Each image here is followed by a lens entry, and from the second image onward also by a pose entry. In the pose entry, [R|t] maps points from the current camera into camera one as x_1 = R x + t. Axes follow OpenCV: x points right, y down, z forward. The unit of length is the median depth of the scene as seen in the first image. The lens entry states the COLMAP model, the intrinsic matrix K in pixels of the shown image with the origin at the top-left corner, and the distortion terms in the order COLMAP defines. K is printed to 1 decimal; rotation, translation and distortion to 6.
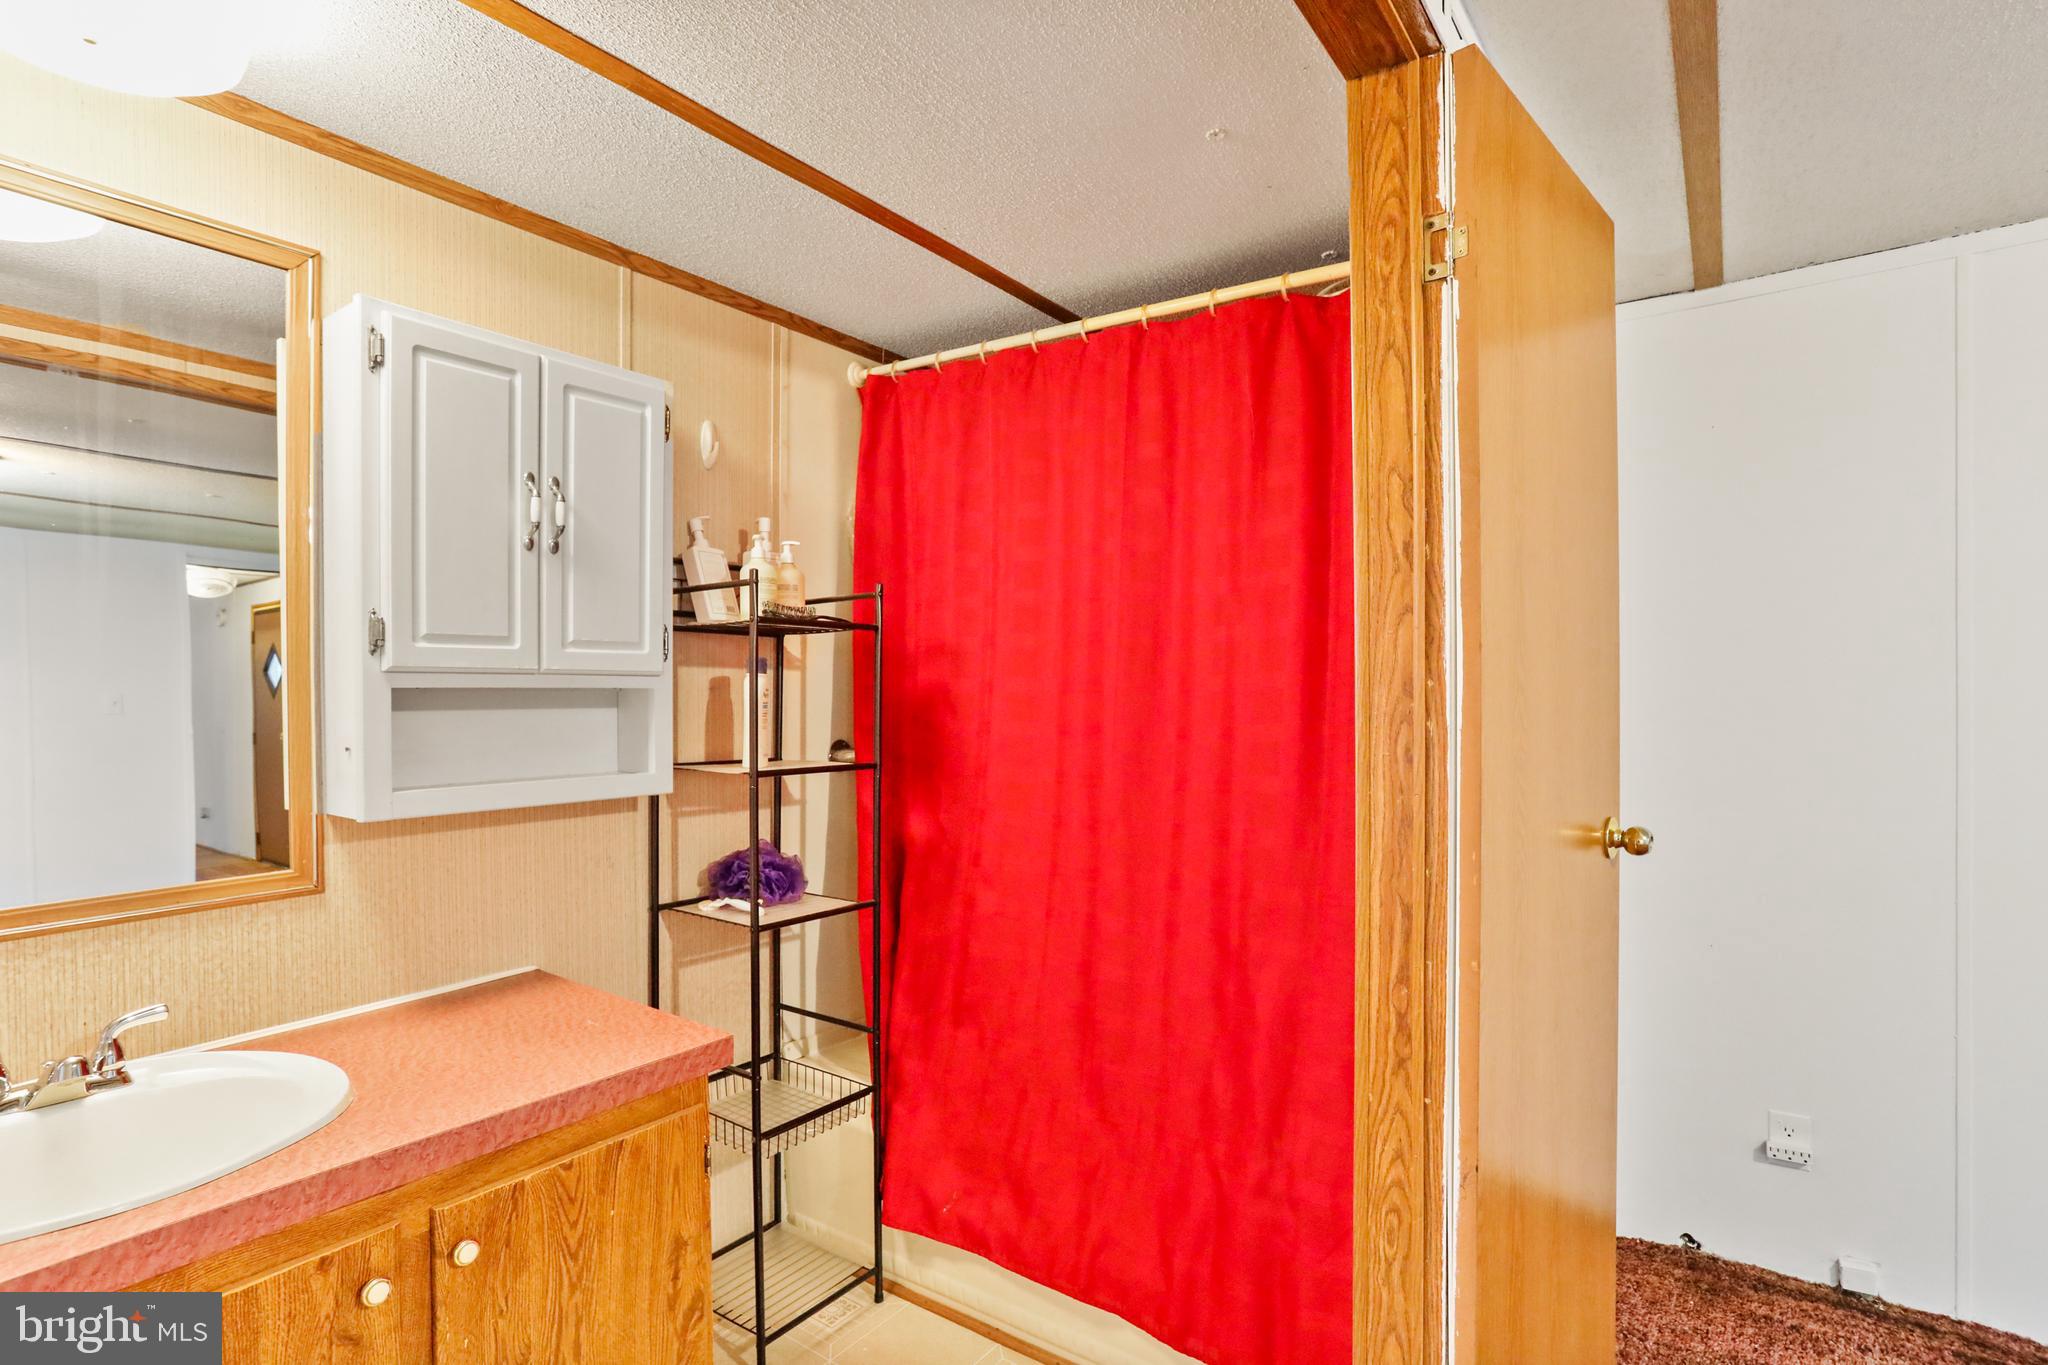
lens RADIAL K [[995.6, 0, 1022.7], [0, 995.6, 696.7], [0, 0, 1]] dist [-0.059387, 0.031197]
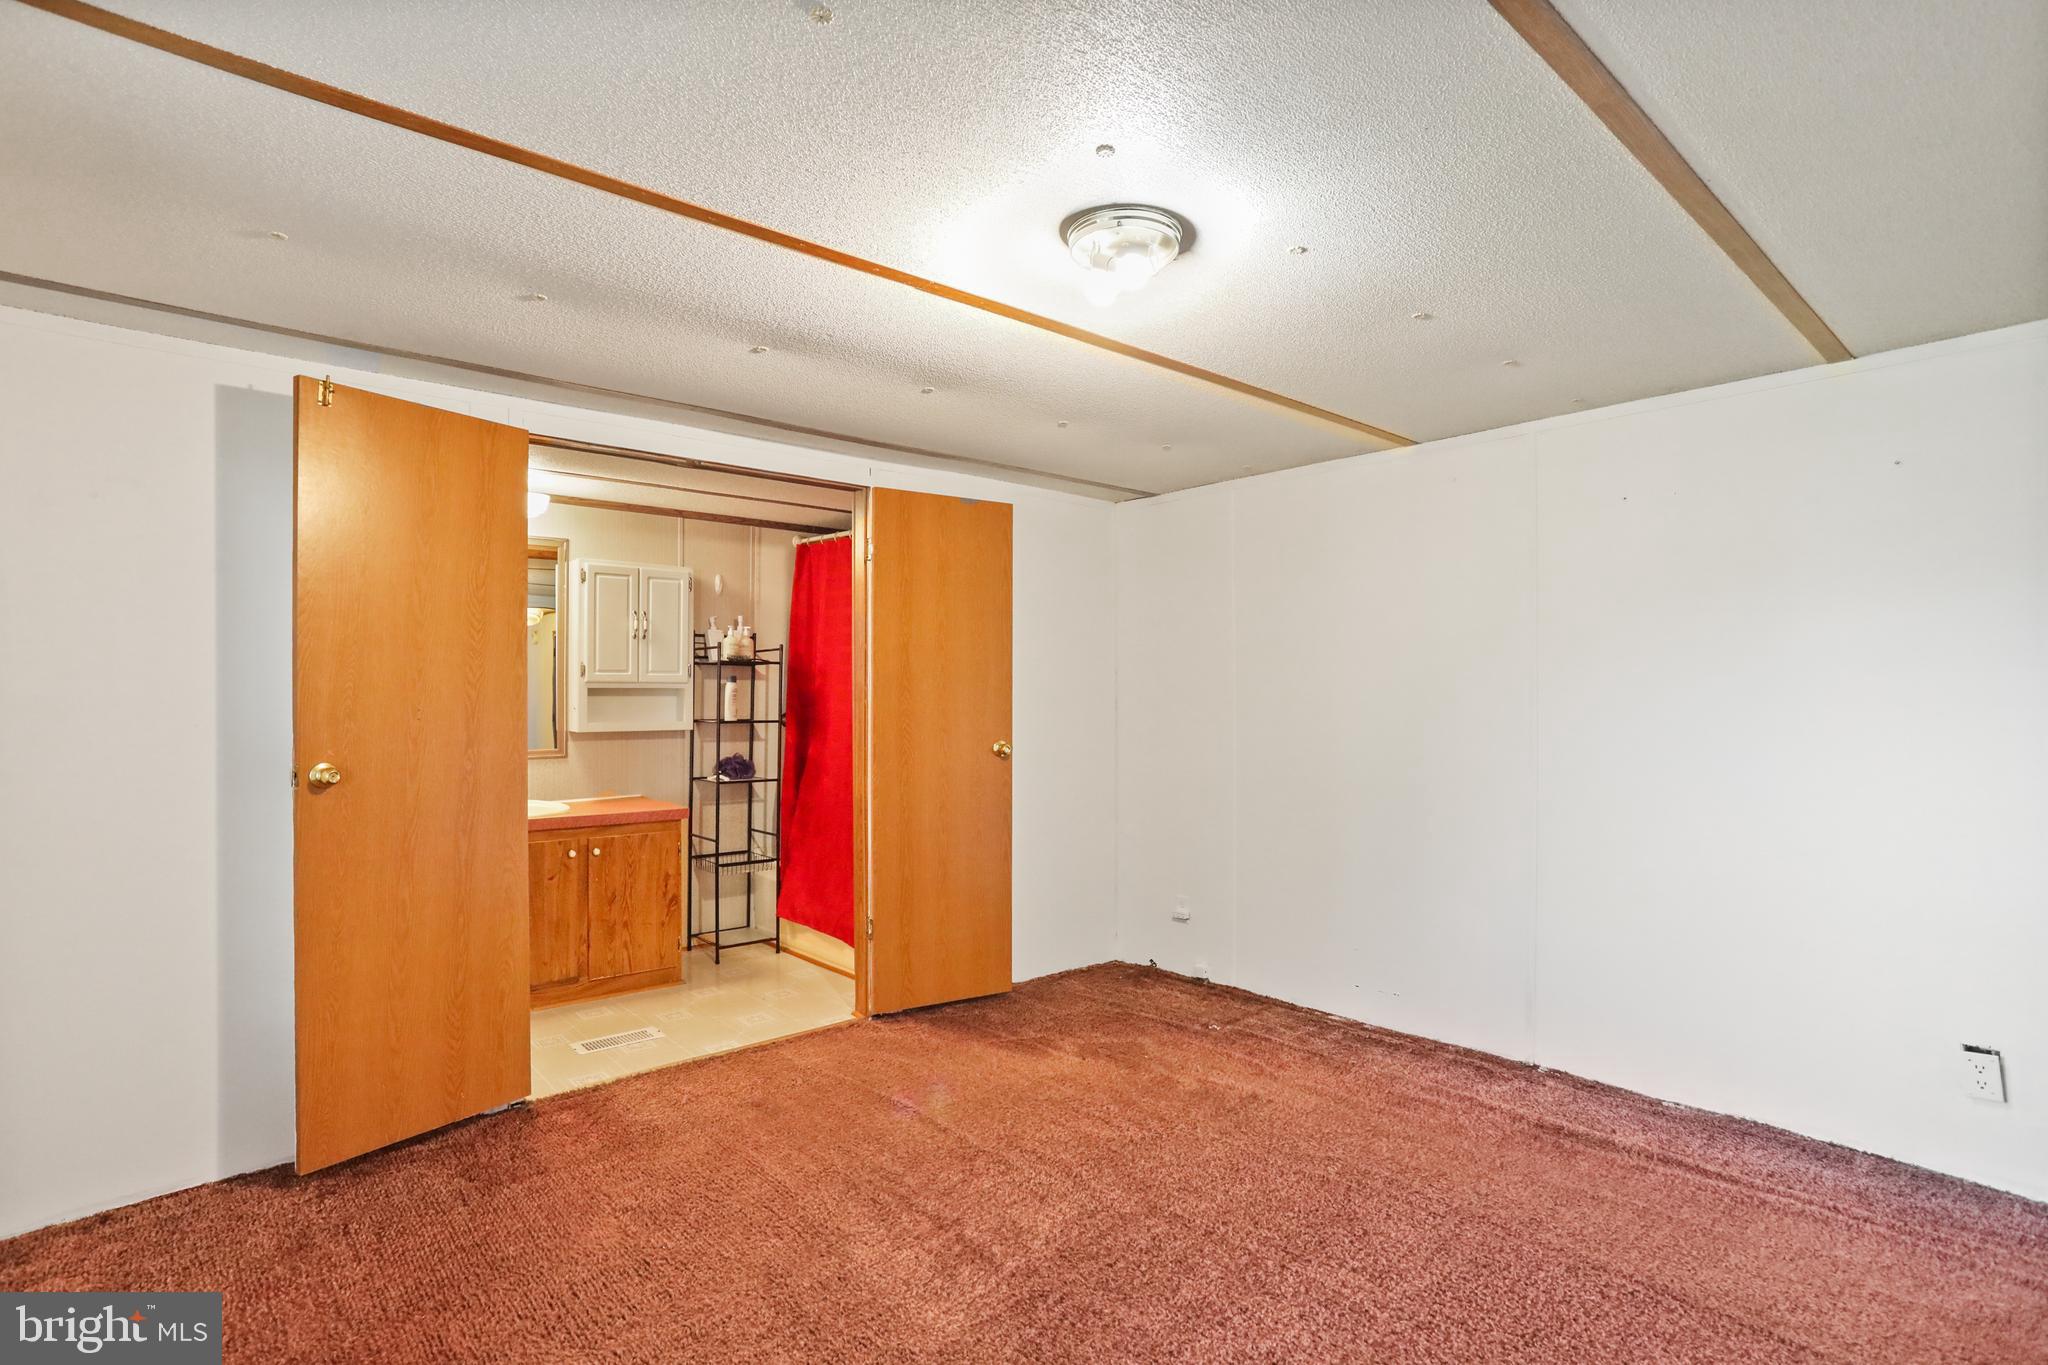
lens RADIAL K [[995.6, 0, 1022.7], [0, 995.6, 696.7], [0, 0, 1]] dist [-0.059387, 0.031197]
pose [[0.973650, 0.007634, -0.227922, 1.197324], [-0.007245, 0.999971, 0.002545, -0.000030], [0.227934, -0.000826, 0.973676, -1.458726]]
